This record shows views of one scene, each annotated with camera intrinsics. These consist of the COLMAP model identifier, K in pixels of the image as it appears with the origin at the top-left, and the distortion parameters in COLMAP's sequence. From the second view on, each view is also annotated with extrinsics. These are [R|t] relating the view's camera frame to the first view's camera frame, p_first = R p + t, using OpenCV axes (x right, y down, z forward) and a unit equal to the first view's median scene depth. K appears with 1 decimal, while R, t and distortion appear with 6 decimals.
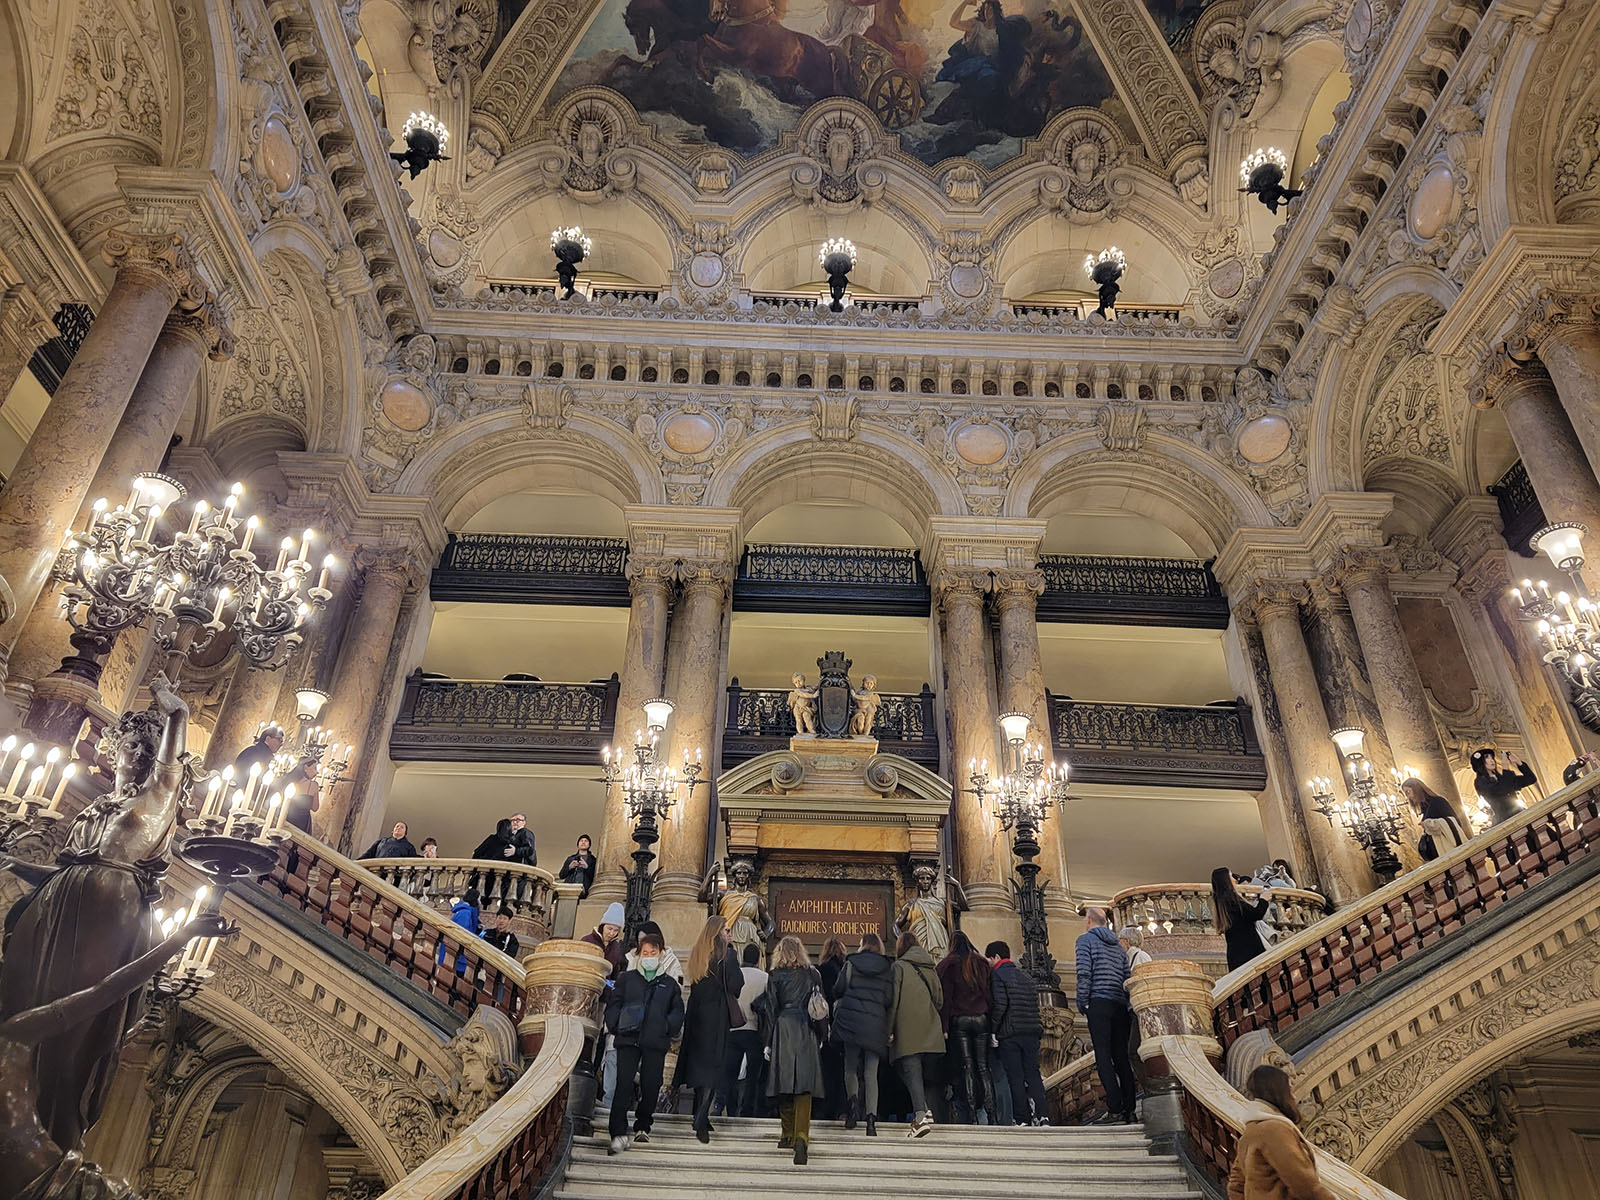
lens RADIAL K [[1120.8, 0, 781.3], [0, 1120.8, 570.0], [0, 0, 1]] dist [0.108074, -0.095180]
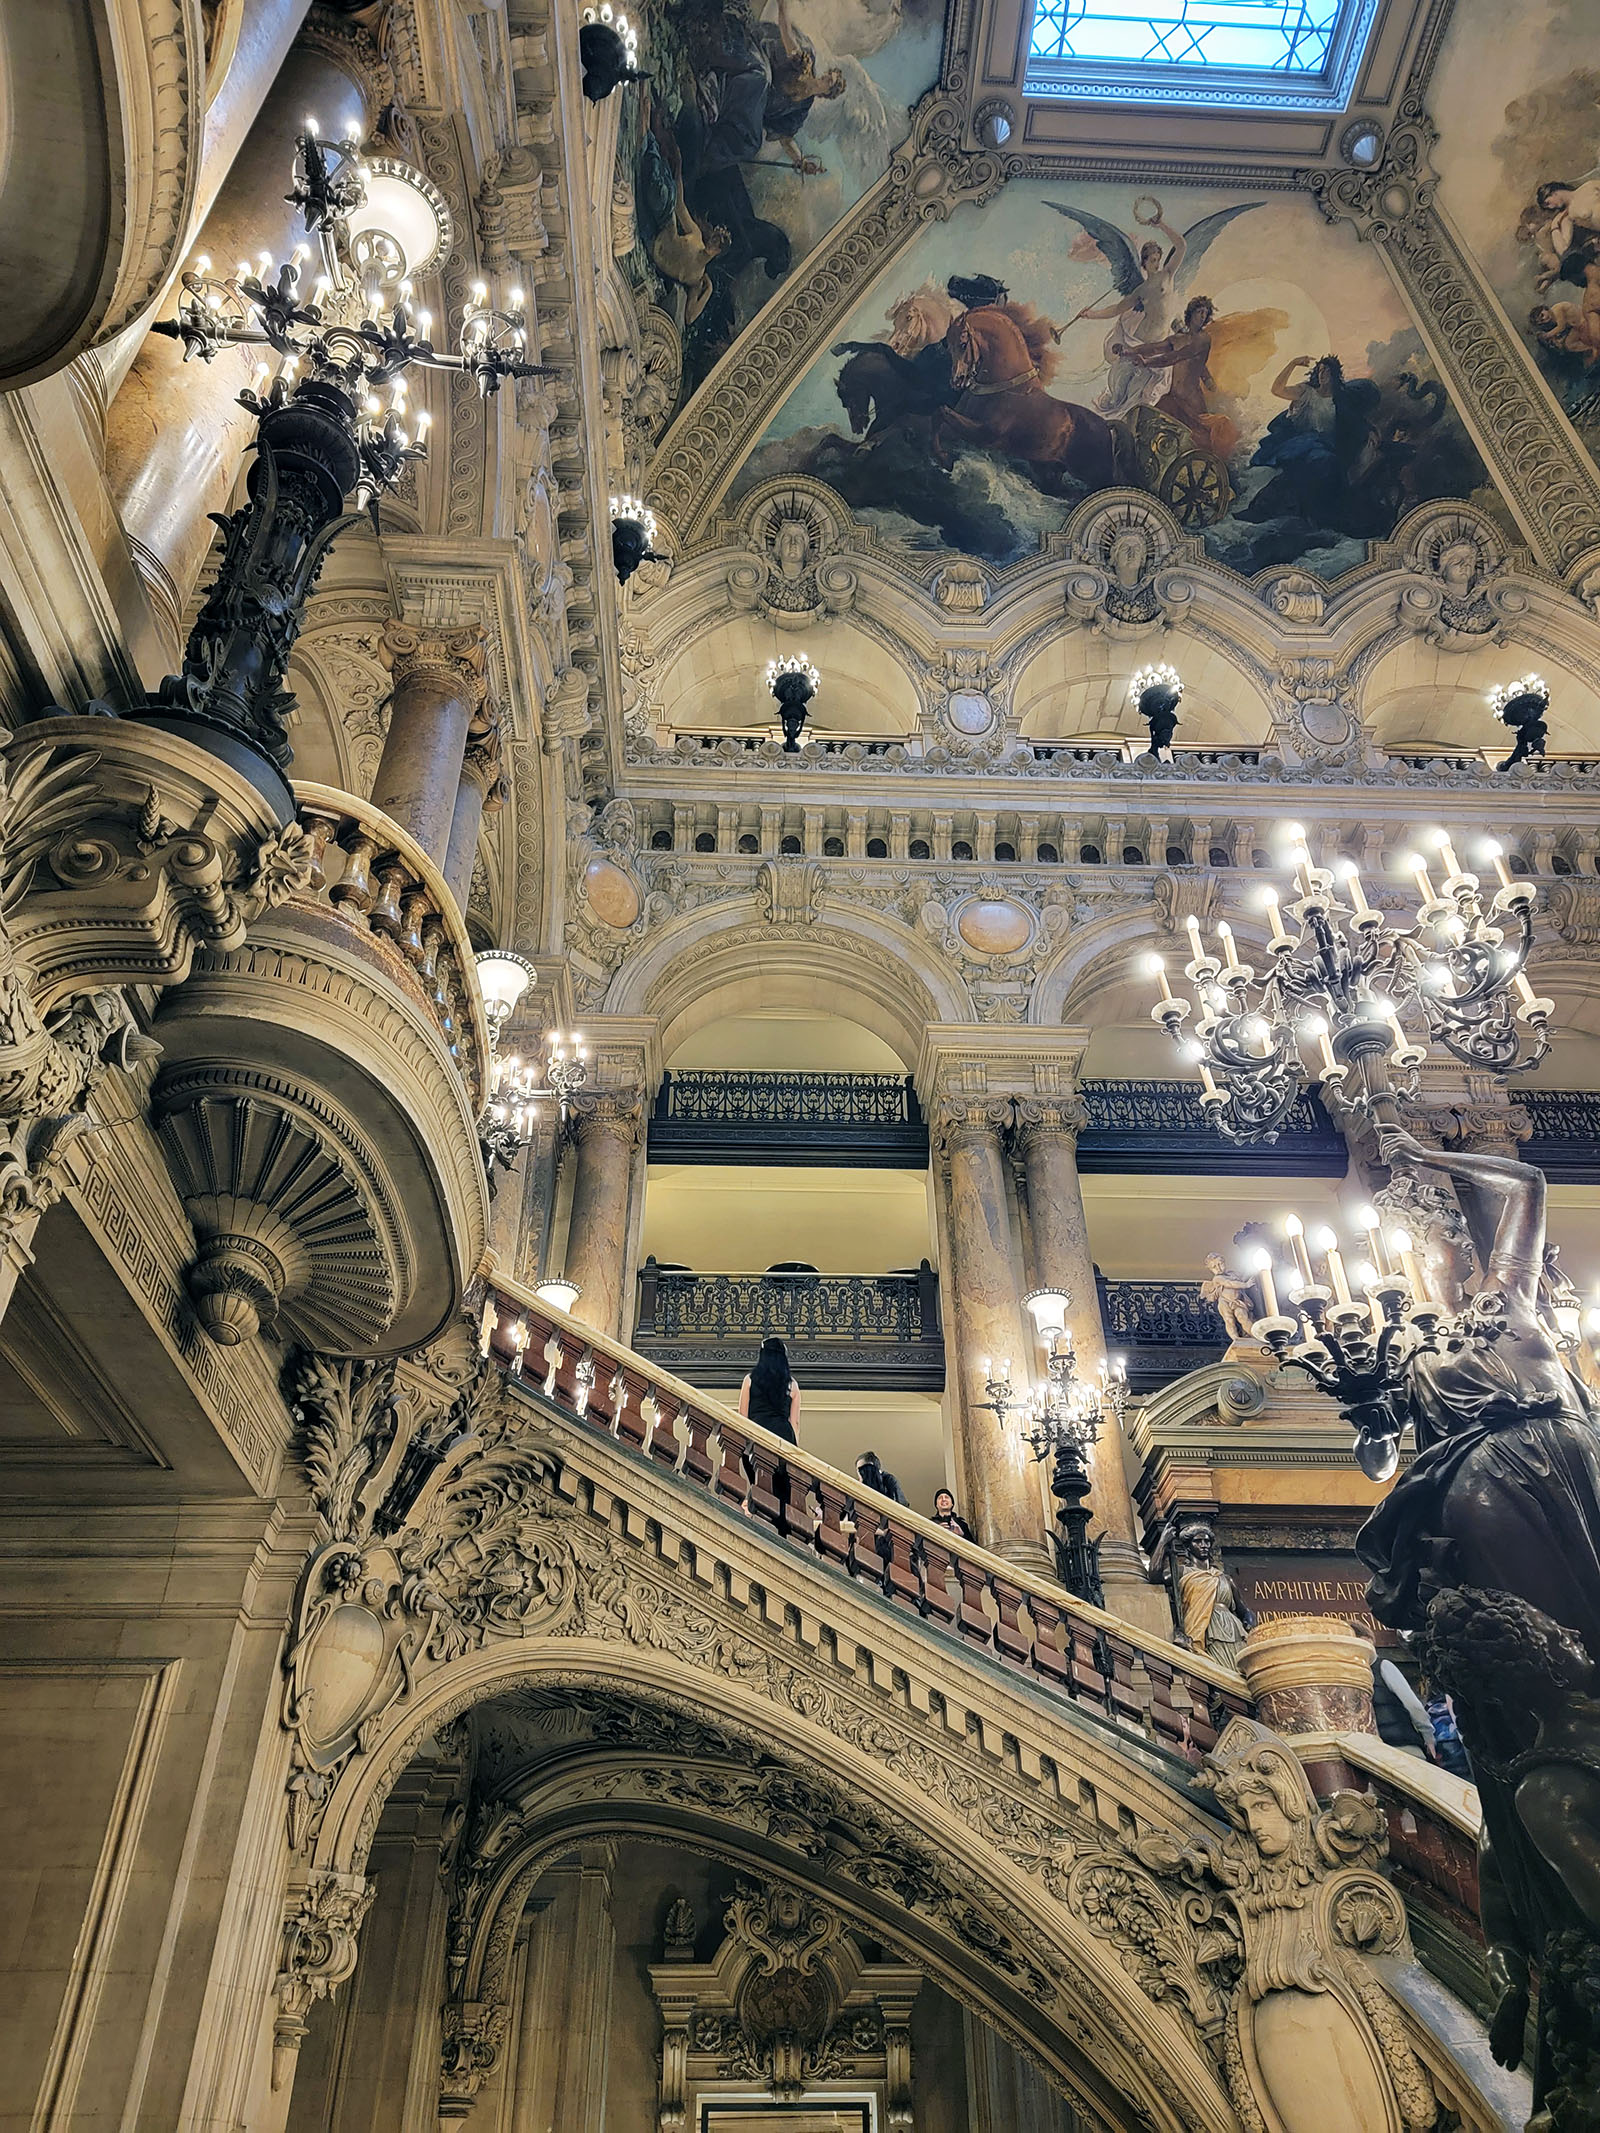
lens RADIAL K [[1494.1, 0, 800.0], [0, 1494.1, 1066.5], [0, 0, 1]] dist [0.108074, -0.095180]
pose [[0.999167, -0.013171, 0.038623, -0.233220], [0.015711, 0.997682, -0.066213, 0.028056], [-0.037662, 0.066765, 0.997058, 0.050983]]
